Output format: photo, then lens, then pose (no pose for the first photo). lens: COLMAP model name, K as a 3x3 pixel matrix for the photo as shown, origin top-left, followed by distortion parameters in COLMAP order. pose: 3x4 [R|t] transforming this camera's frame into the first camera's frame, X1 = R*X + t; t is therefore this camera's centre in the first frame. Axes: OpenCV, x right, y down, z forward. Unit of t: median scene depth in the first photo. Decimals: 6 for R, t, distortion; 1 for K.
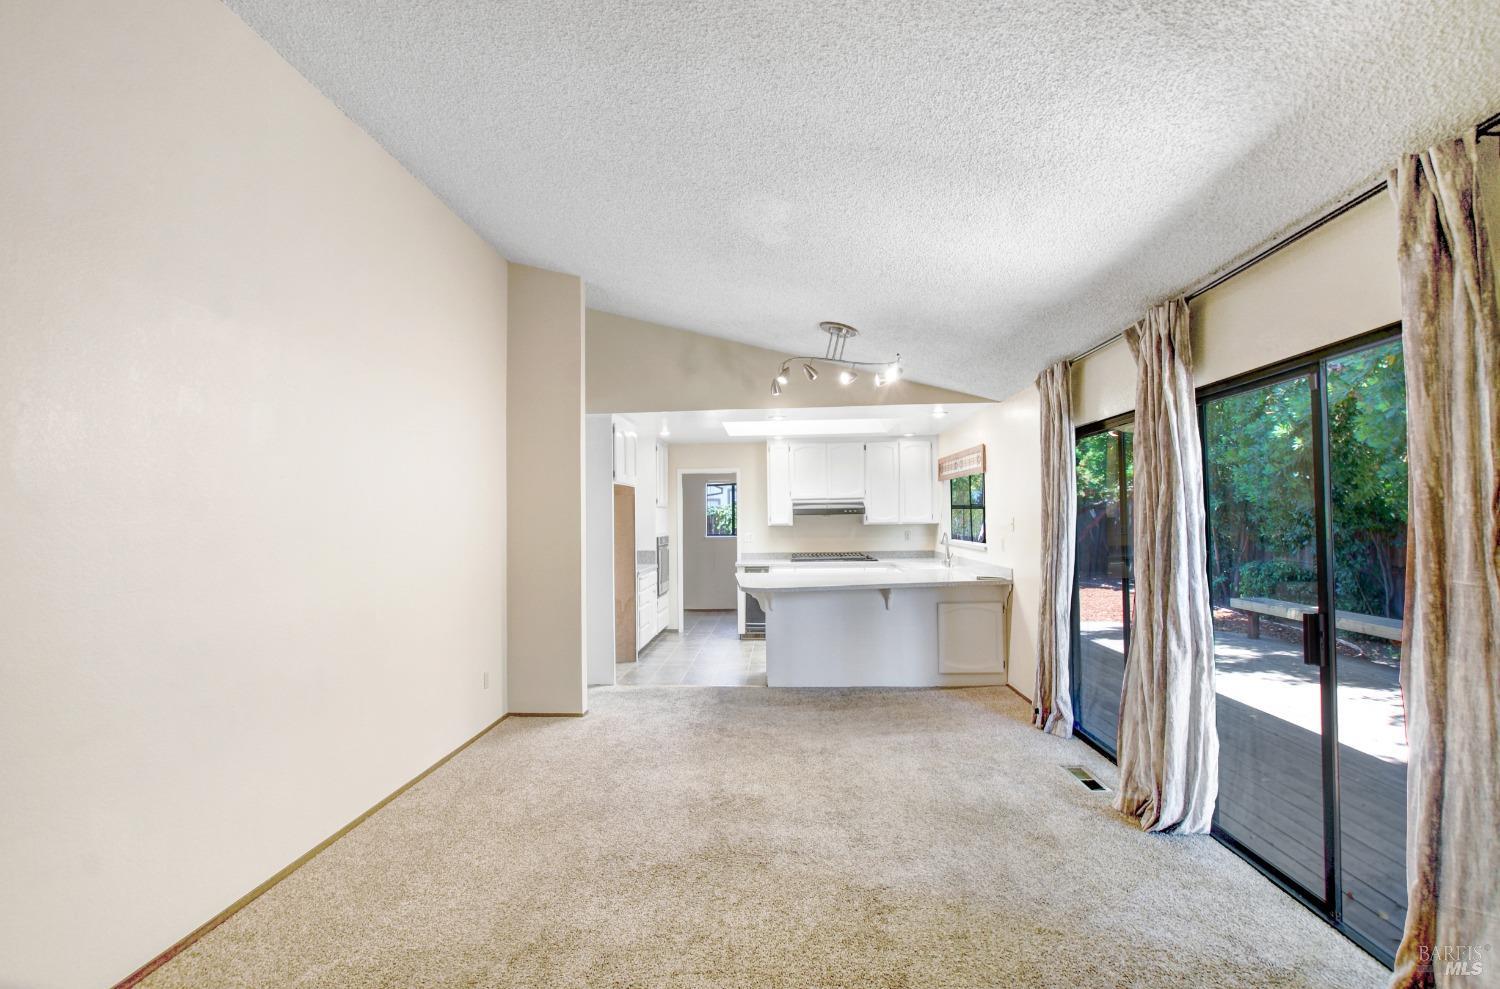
lens RADIAL K [[687.1, 0, 732.6], [0, 687.1, 491.0], [0, 0, 1]] dist [-0.024869, 0.002513]
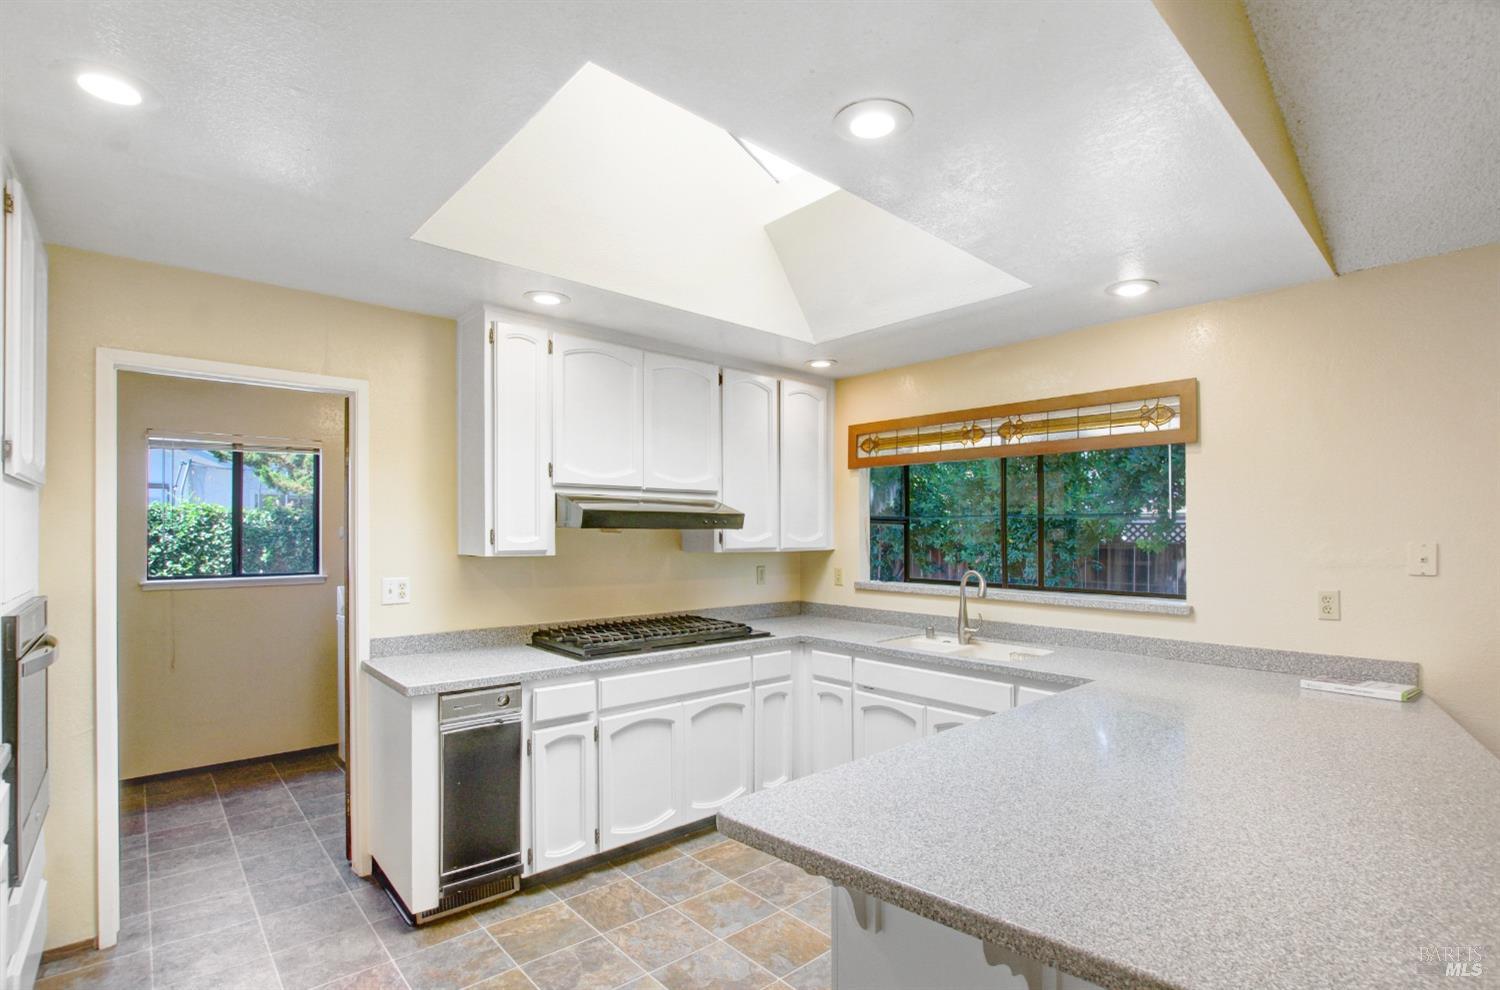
lens RADIAL K [[639.7, 0, 752.3], [0, 639.7, 533.8], [0, 0, 1]] dist [-0.027840, 0.001649]
pose [[0.658660, 0.016547, 0.752258, -0.178209], [-0.042959, 0.998954, 0.015641, 0.051239], [-0.751213, -0.042618, 0.658682, 1.235187]]
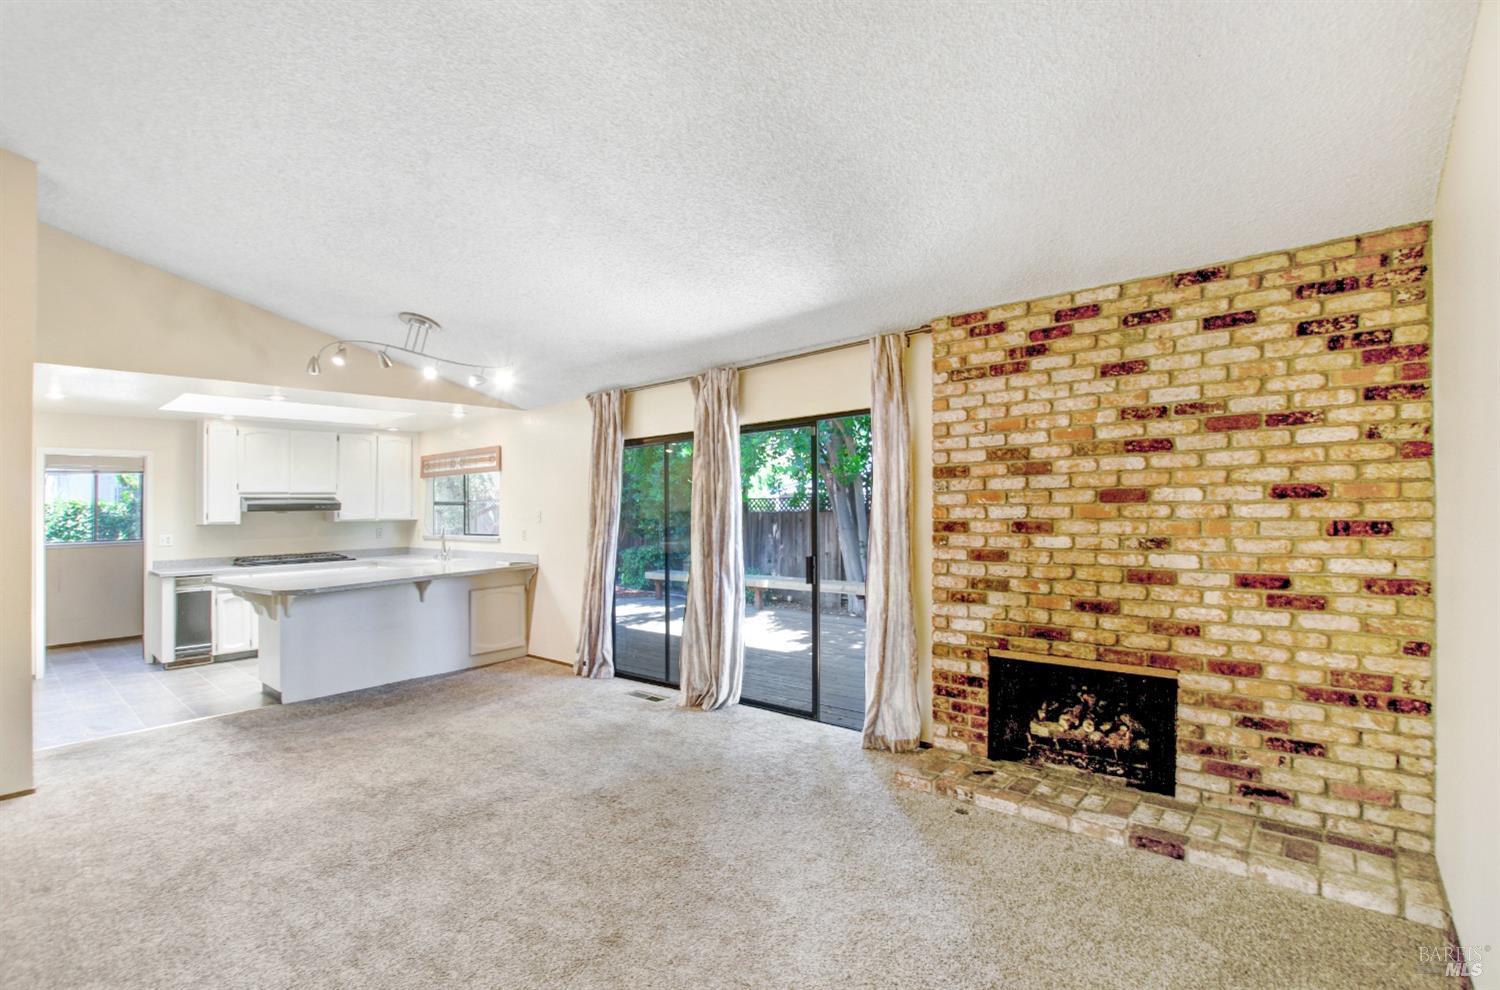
lens RADIAL K [[687.1, 0, 759.9], [0, 687.1, 509.0], [0, 0, 1]] dist [-0.024869, 0.002513]
pose [[0.593609, 0.003205, 0.804747, -0.356160], [-0.020829, 0.999718, 0.011383, 0.015952], [-0.804484, -0.023519, 0.593509, -0.001946]]
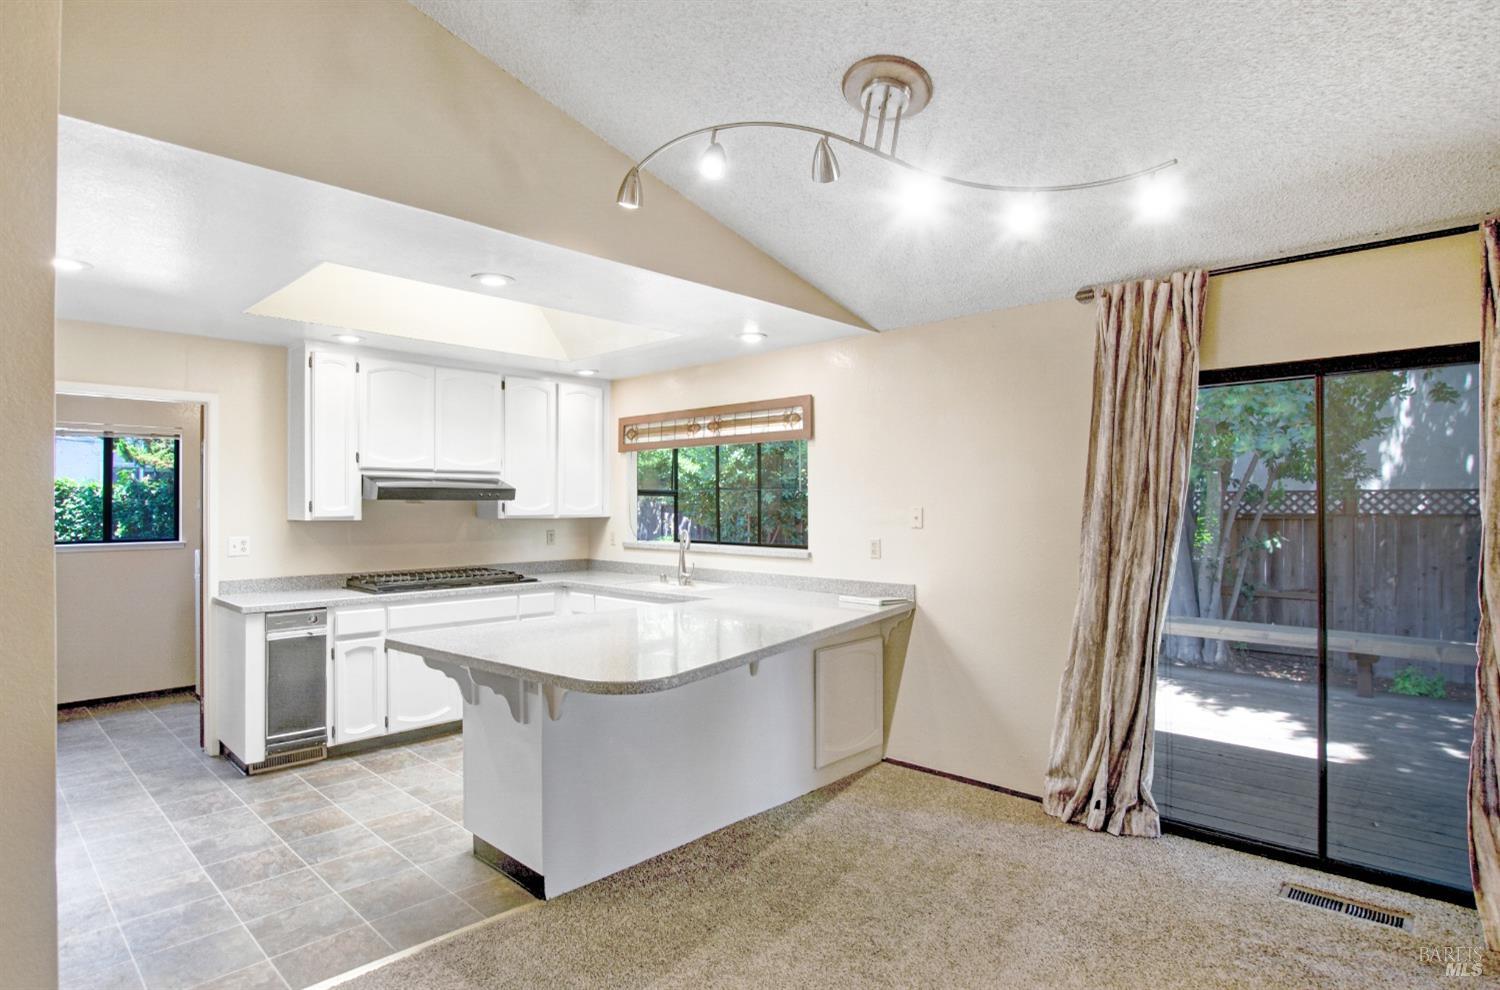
lens RADIAL K [[742.2, 0, 755.4], [0, 742.2, 497.4], [0, 0, 1]] dist [-0.022750, -0.005777]
pose [[0.604303, 0.023935, 0.796395, -0.296354], [-0.038914, 0.999242, -0.000503, 0.040473], [-0.795803, -0.030687, 0.604777, 0.793769]]
